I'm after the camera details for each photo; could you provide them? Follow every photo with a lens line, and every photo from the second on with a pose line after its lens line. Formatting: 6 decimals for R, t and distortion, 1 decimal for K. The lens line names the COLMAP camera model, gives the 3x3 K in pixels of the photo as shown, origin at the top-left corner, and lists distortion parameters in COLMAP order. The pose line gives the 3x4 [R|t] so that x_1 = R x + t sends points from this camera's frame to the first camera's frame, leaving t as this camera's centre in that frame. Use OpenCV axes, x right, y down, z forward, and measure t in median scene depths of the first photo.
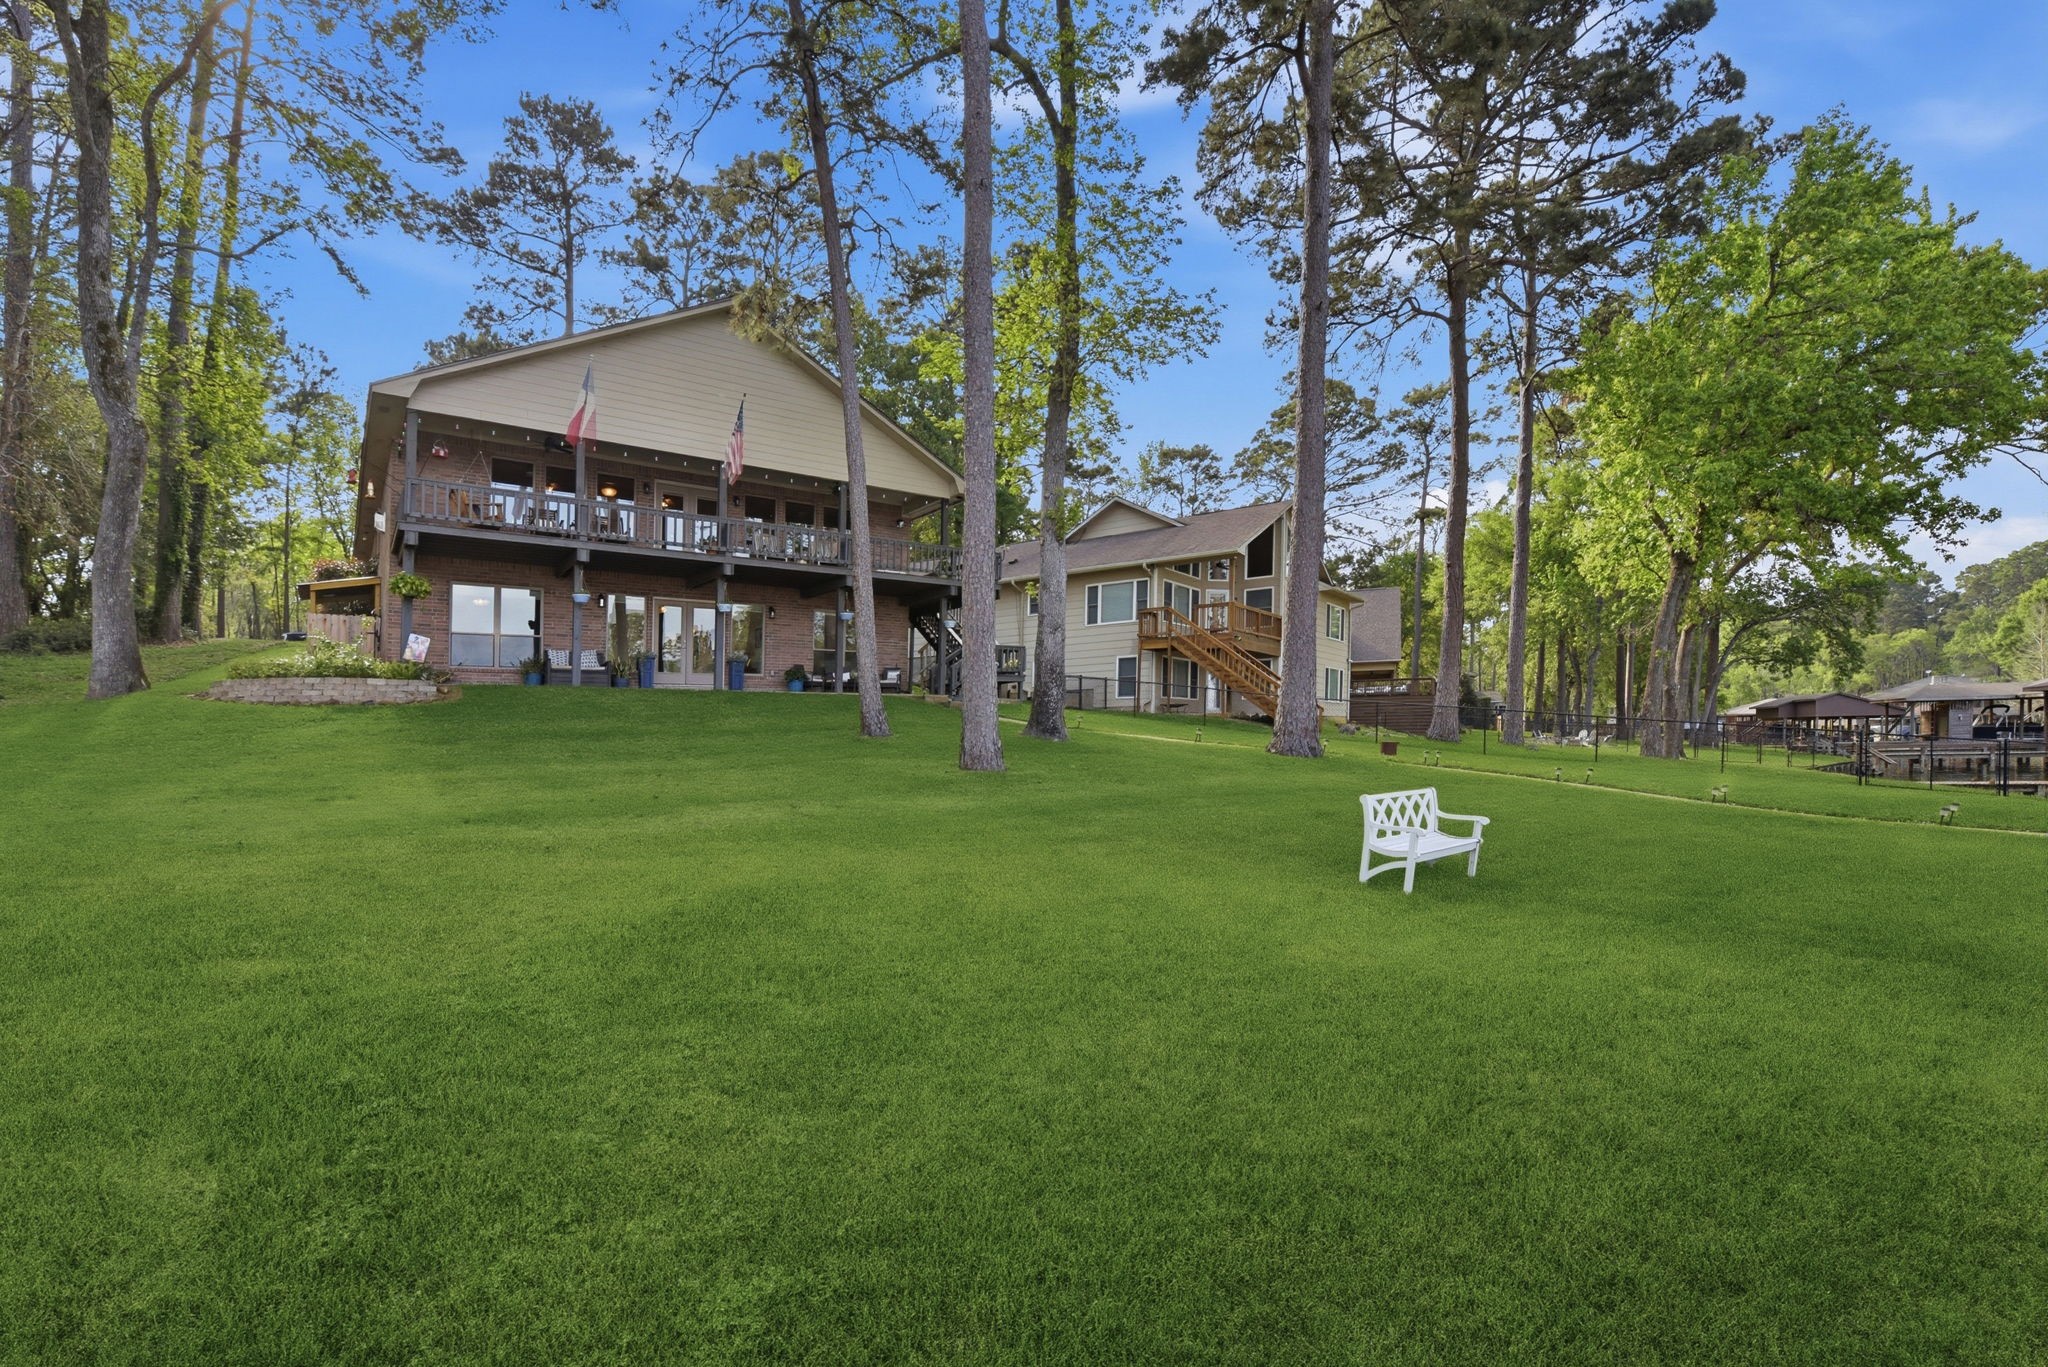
lens RADIAL K [[904.8, 0, 1035.6], [0, 904.8, 681.4], [0, 0, 1]] dist [-0.002743, -0.009269]
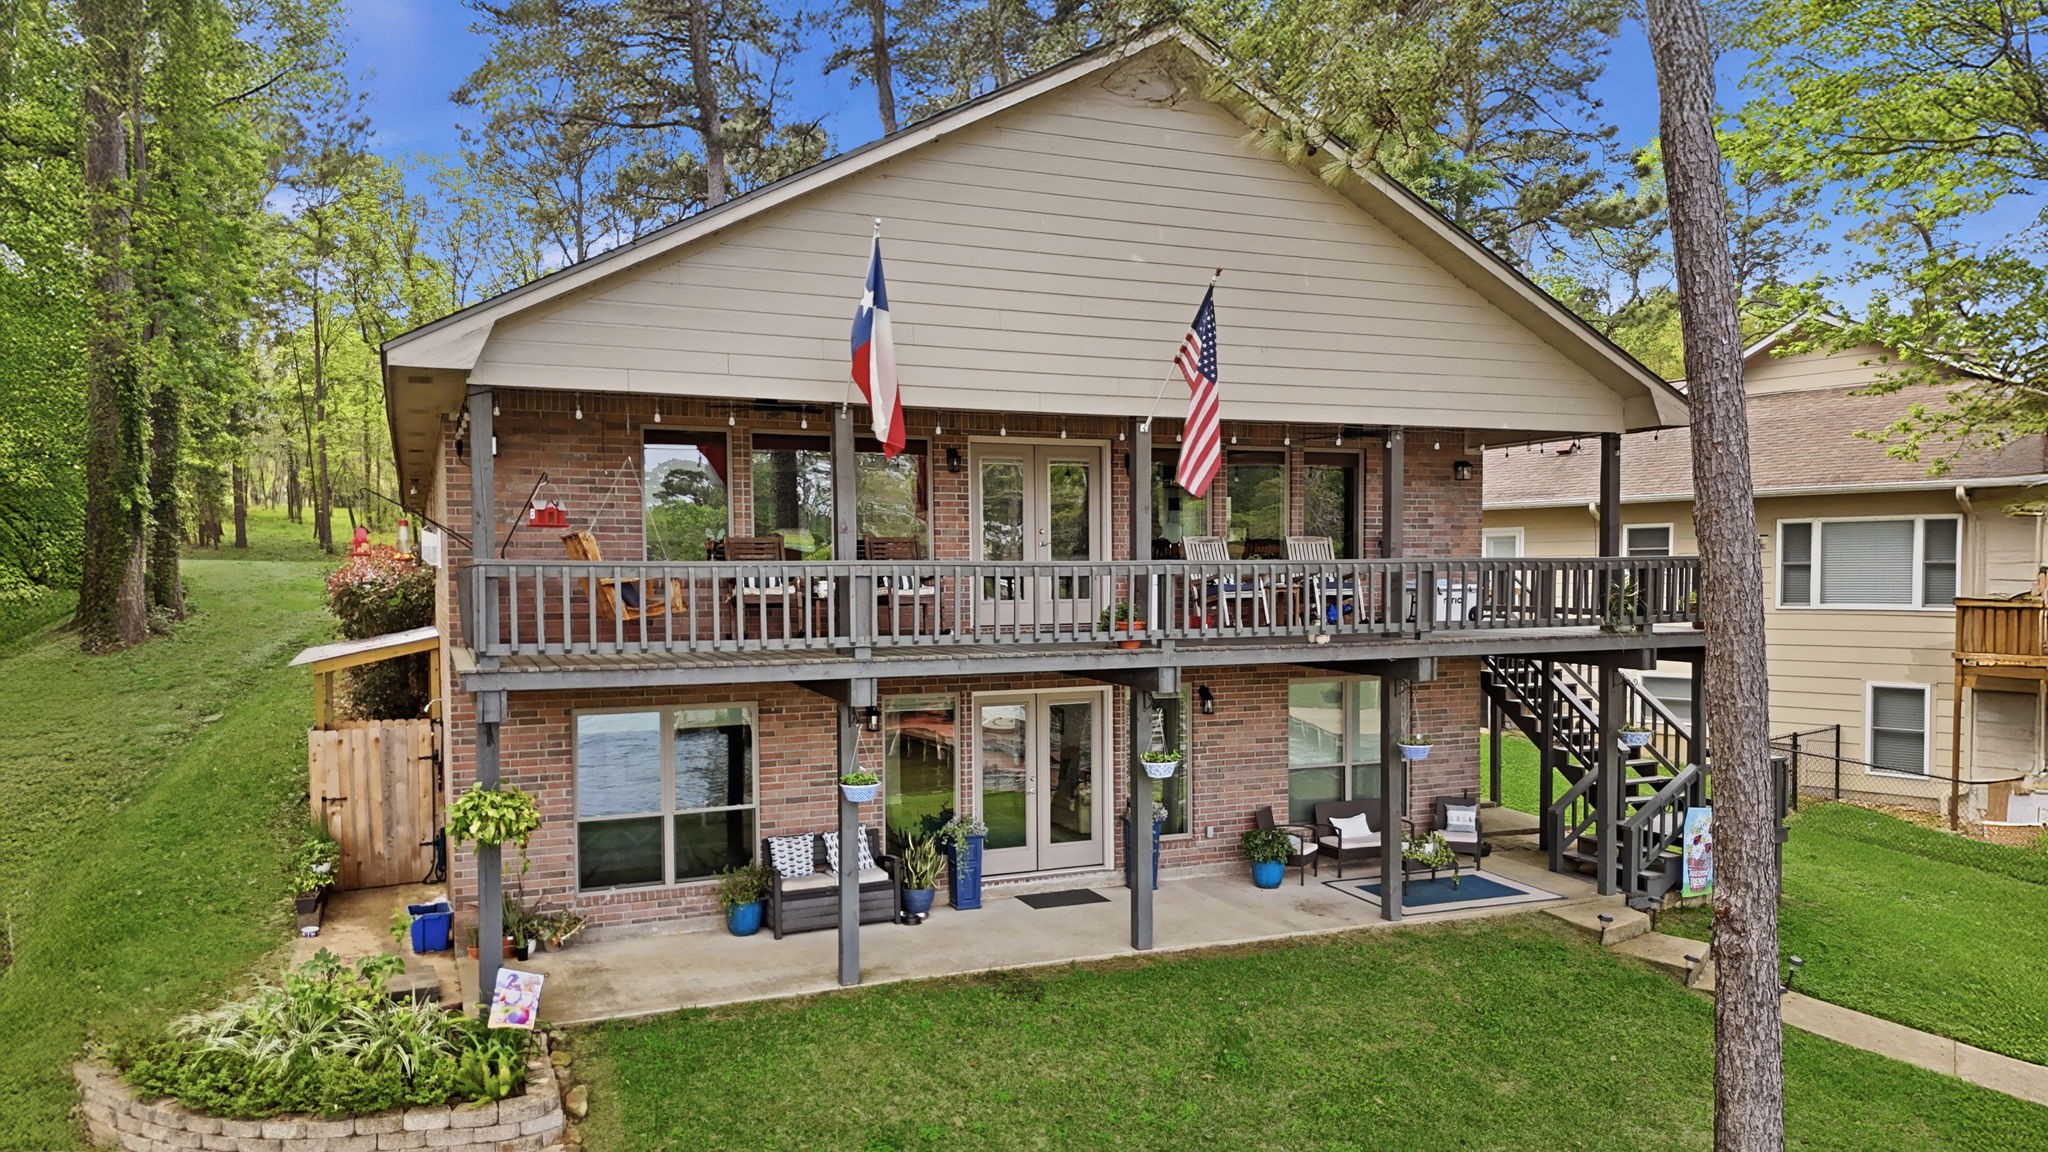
lens RADIAL K [[1399.6, 0, 1033.8], [0, 1399.6, 604.9], [0, 0, 1]] dist [0.045960, 0.000347]
pose [[0.970933, -0.002161, -0.239341, -0.206255], [0.016816, 0.998104, 0.059203, -0.164010], [0.238759, -0.061507, 0.969129, 0.302784]]
